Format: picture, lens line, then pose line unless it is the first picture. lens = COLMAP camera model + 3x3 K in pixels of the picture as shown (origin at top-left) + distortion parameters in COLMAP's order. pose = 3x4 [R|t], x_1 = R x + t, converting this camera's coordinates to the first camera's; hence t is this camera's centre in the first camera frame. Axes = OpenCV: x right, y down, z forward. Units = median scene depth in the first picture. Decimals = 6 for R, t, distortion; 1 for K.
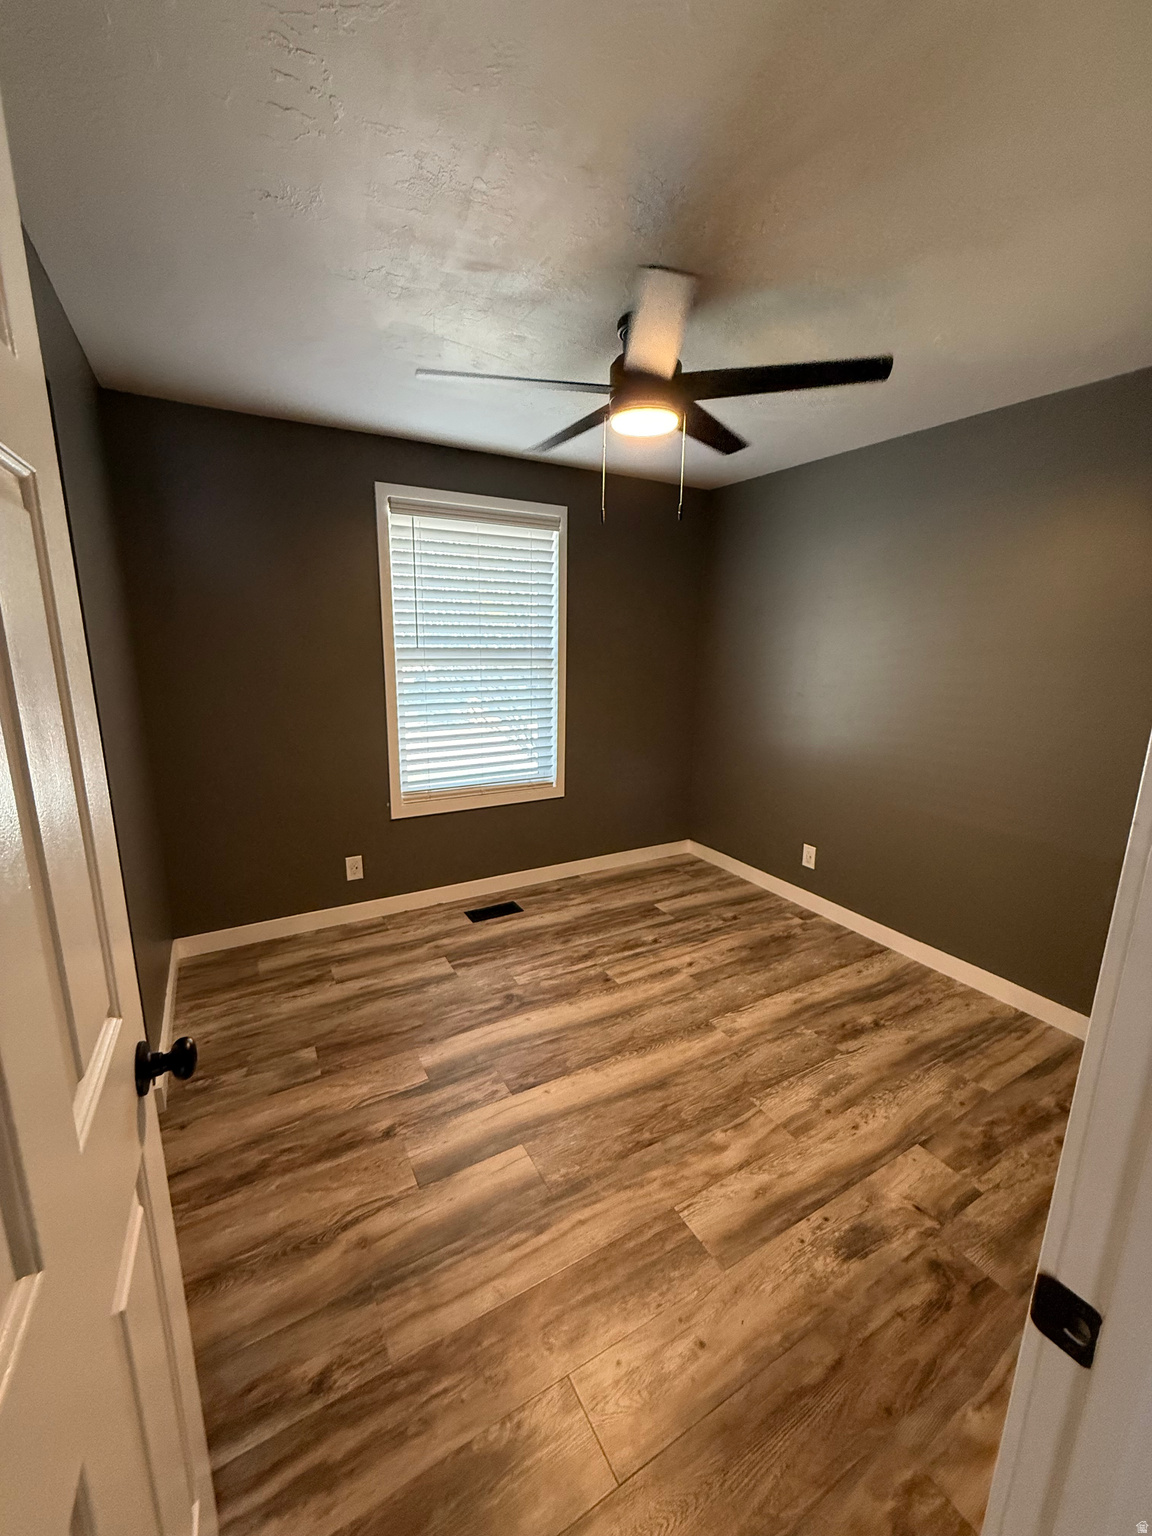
lens RADIAL K [[613.2, 0, 580.9], [0, 613.2, 769.0], [0, 0, 1]] dist [-0.002118, 0.000824]
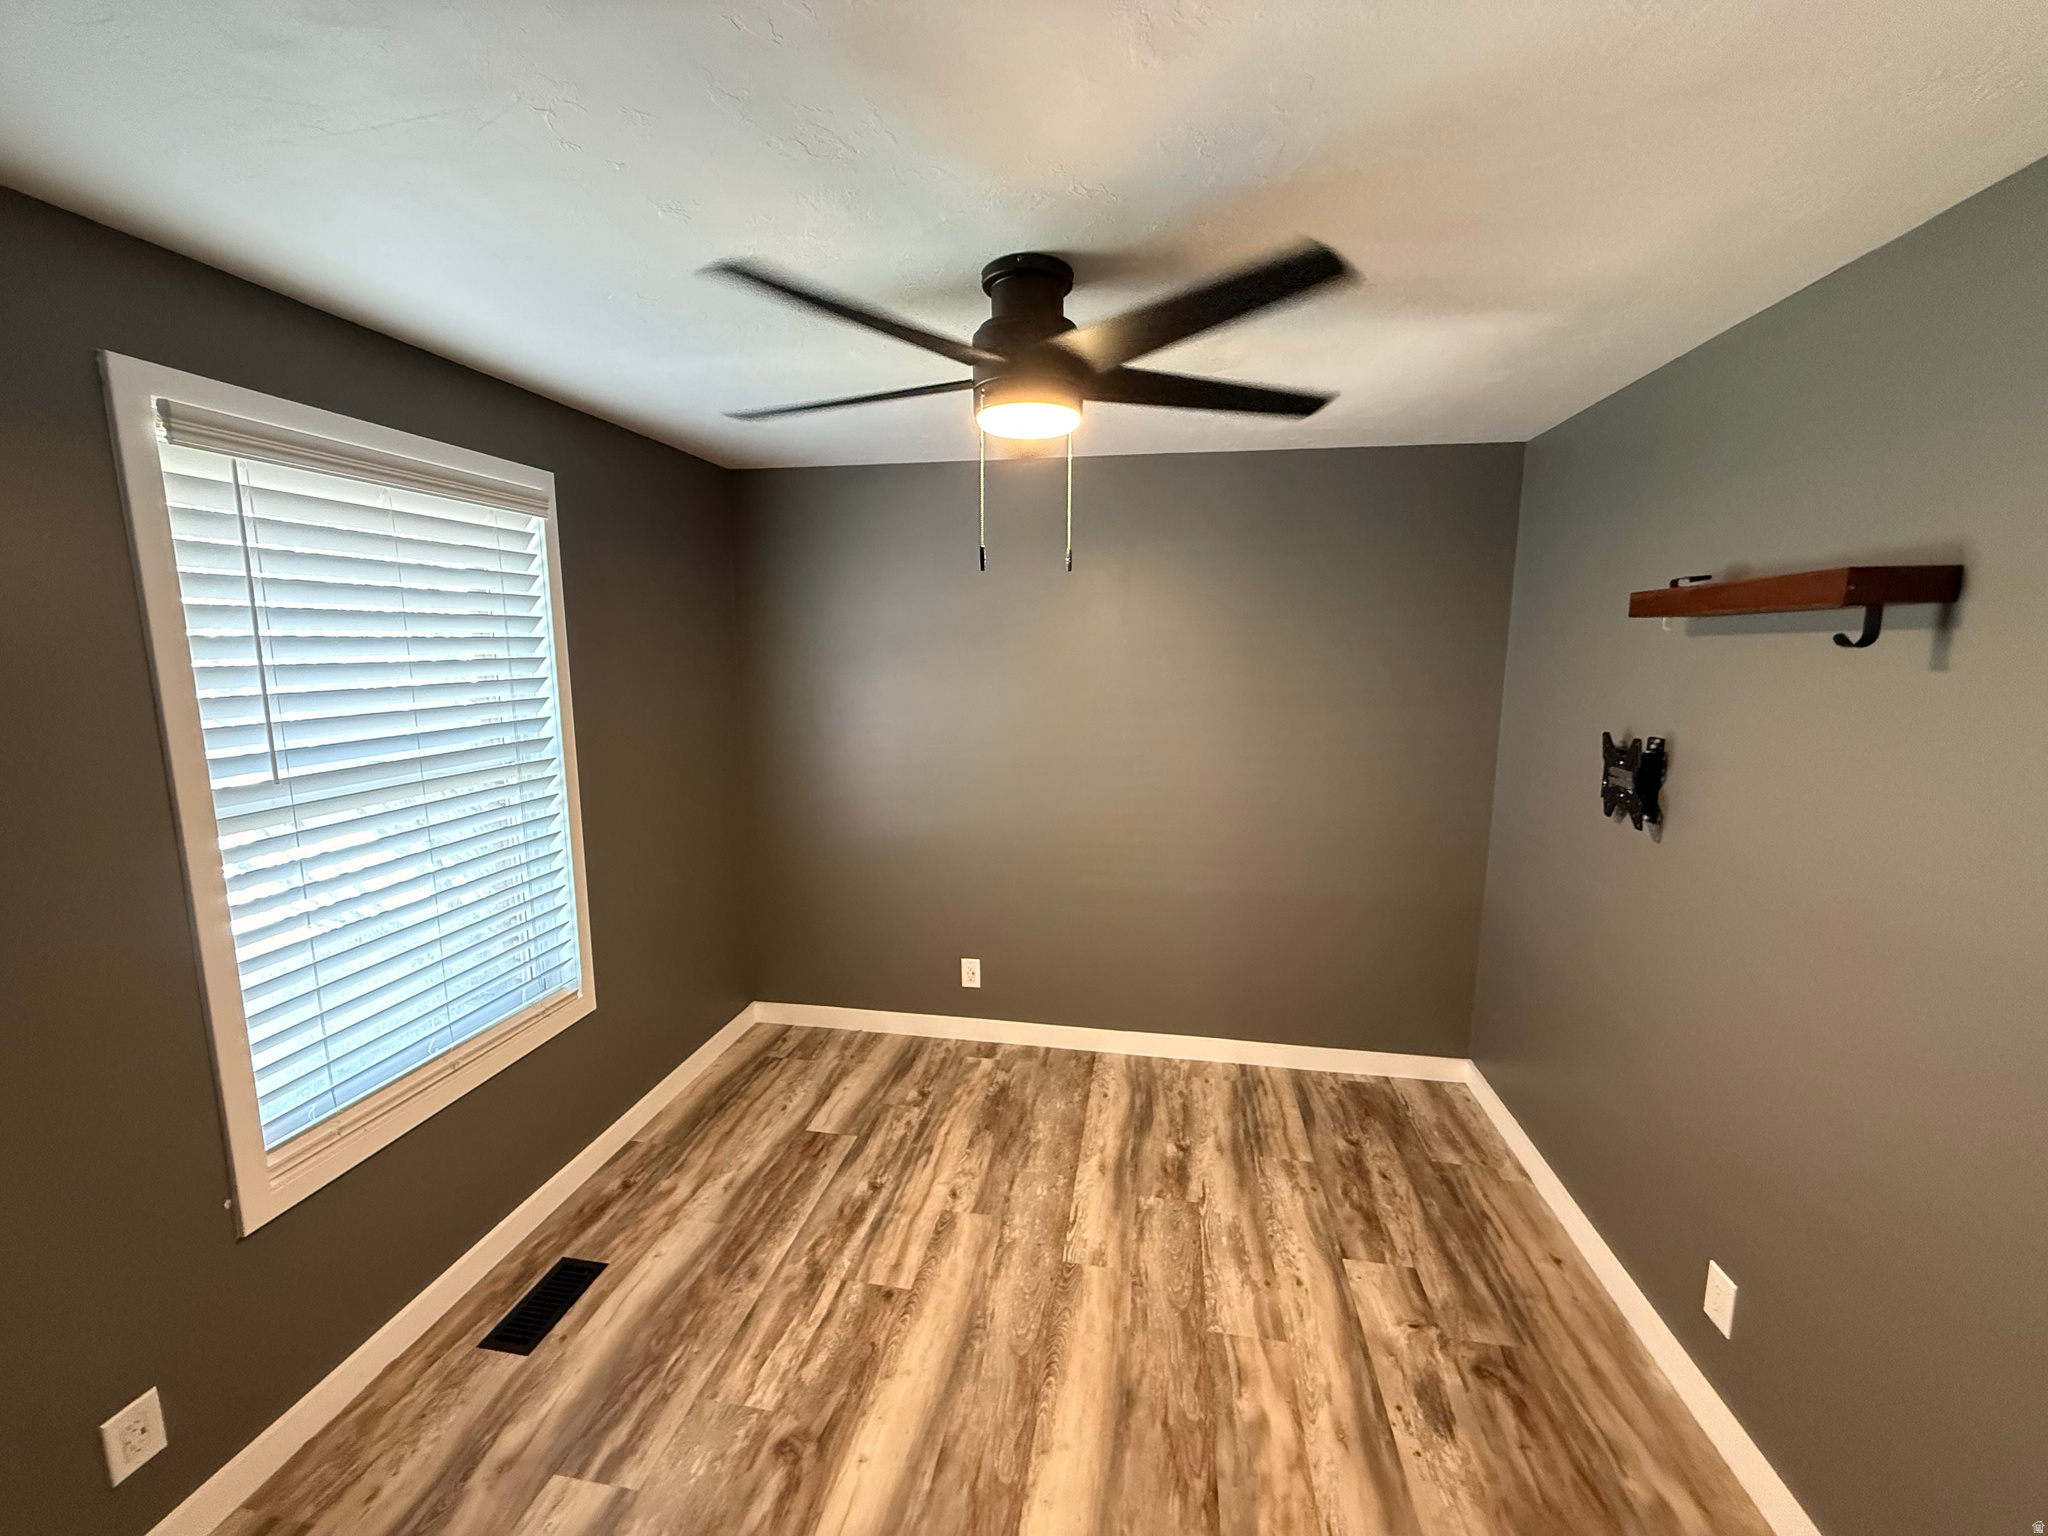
lens RADIAL K [[817.6, 0, 1019.3], [0, 817.6, 759.7], [0, 0, 1]] dist [-0.002118, 0.000824]
pose [[0.639495, -0.123549, 0.758803, -0.405479], [0.172036, 0.984971, 0.015388, -0.152792], [-0.749300, 0.120701, 0.651138, 0.326356]]
